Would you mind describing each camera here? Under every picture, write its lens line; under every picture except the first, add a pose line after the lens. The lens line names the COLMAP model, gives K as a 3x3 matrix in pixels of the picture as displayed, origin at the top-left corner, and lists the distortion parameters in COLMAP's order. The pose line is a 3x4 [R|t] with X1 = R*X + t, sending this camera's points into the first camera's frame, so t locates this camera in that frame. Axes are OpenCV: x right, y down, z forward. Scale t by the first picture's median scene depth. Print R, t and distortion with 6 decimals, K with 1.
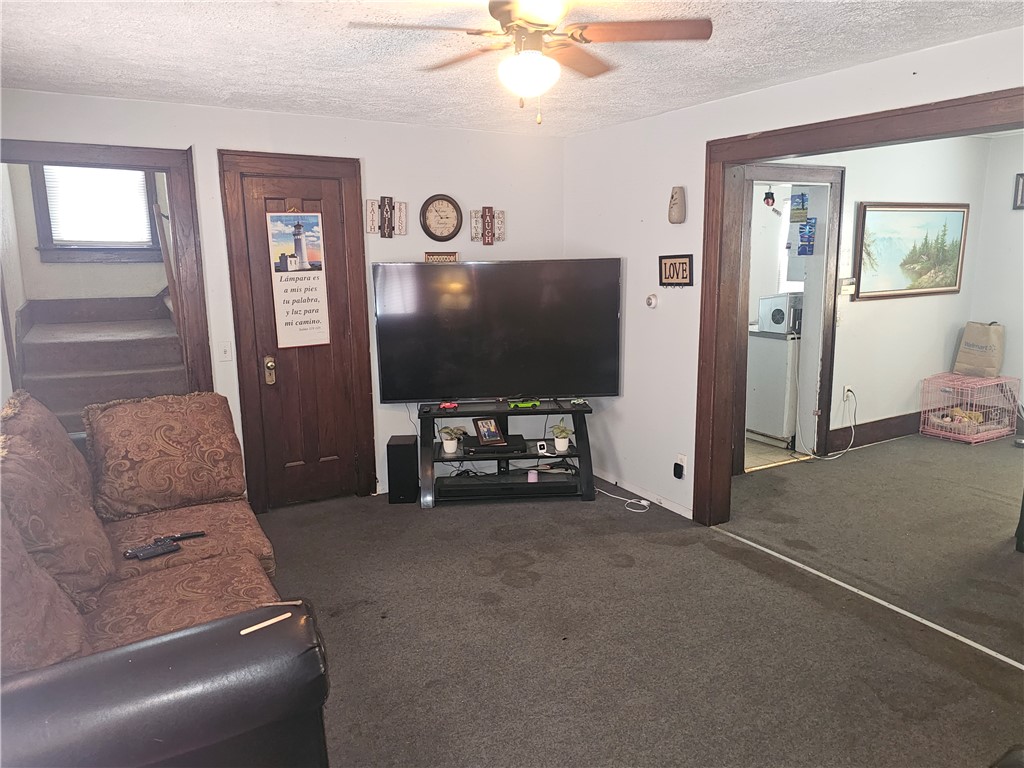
lens RADIAL K [[720.9, 0, 512.0], [0, 720.9, 384.0], [0, 0, 1]] dist [0.072808, -0.085603]
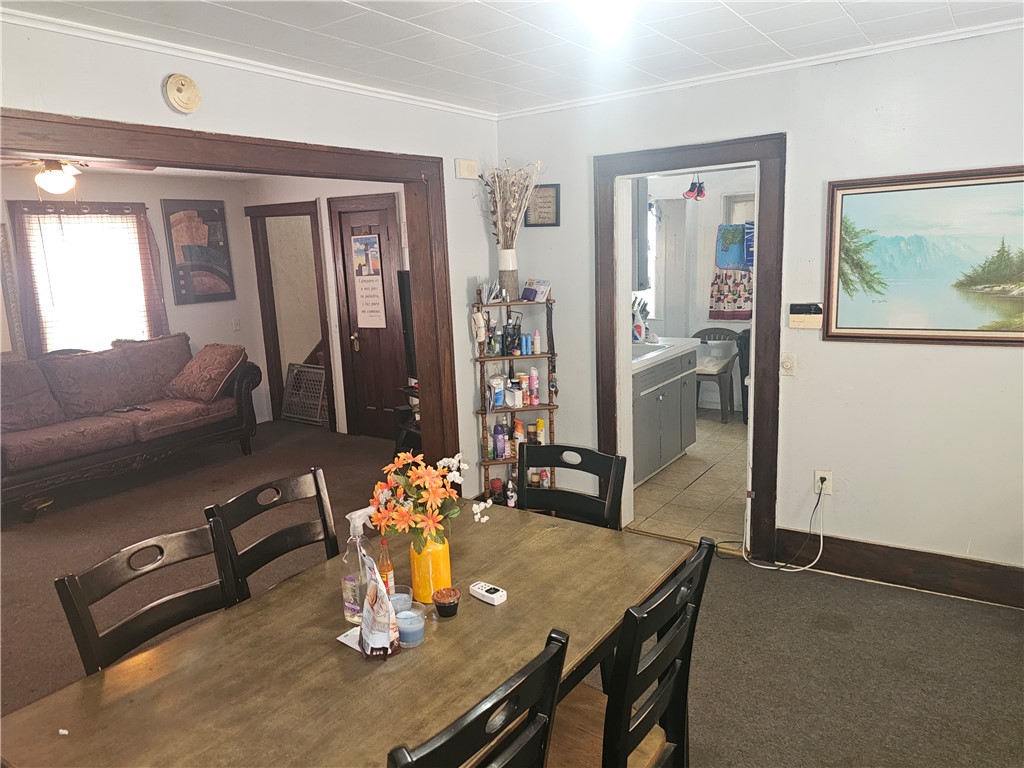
lens RADIAL K [[720.9, 0, 512.0], [0, 720.9, 384.0], [0, 0, 1]] dist [0.072808, -0.085603]
pose [[0.457074, 0.157876, -0.875305, 1.123326], [-0.129404, 0.985453, 0.110170, -0.137222], [0.879965, 0.062912, 0.470855, 0.580870]]
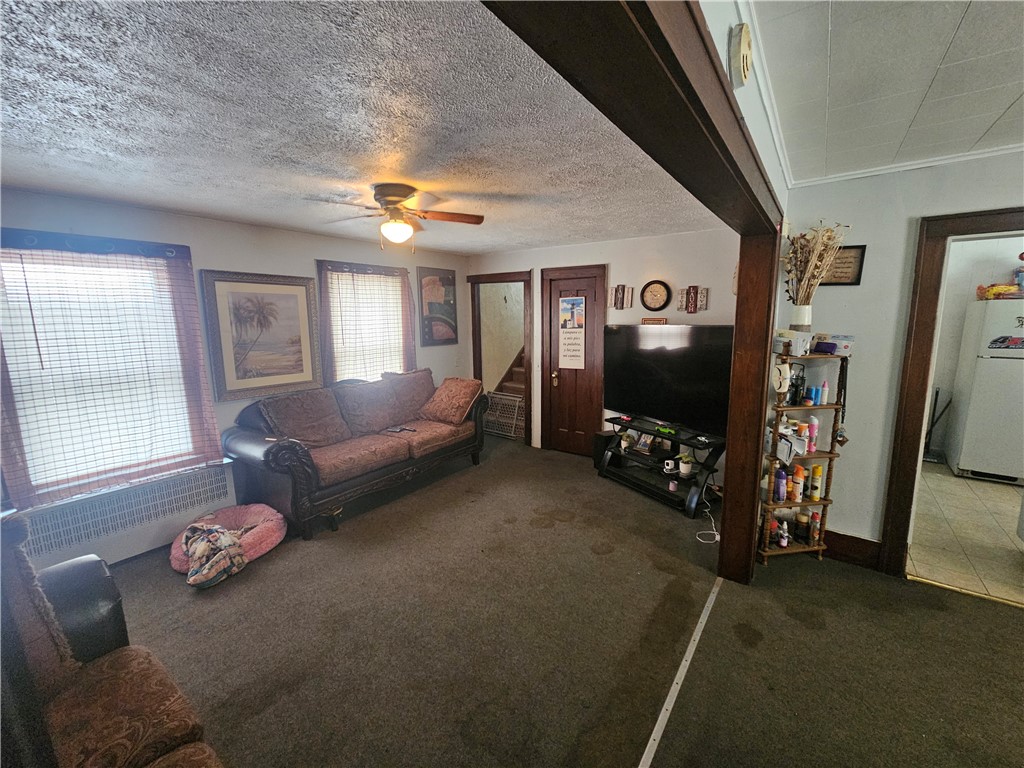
lens RADIAL K [[417.3, 0, 516.8], [0, 417.3, 381.7], [0, 0, 1]] dist [0.001226, -0.000016]
pose [[0.433012, 0.143917, -0.889825, 0.612691], [-0.161564, 0.983577, 0.080459, -0.083245], [0.886791, 0.108924, 0.449153, 0.403627]]
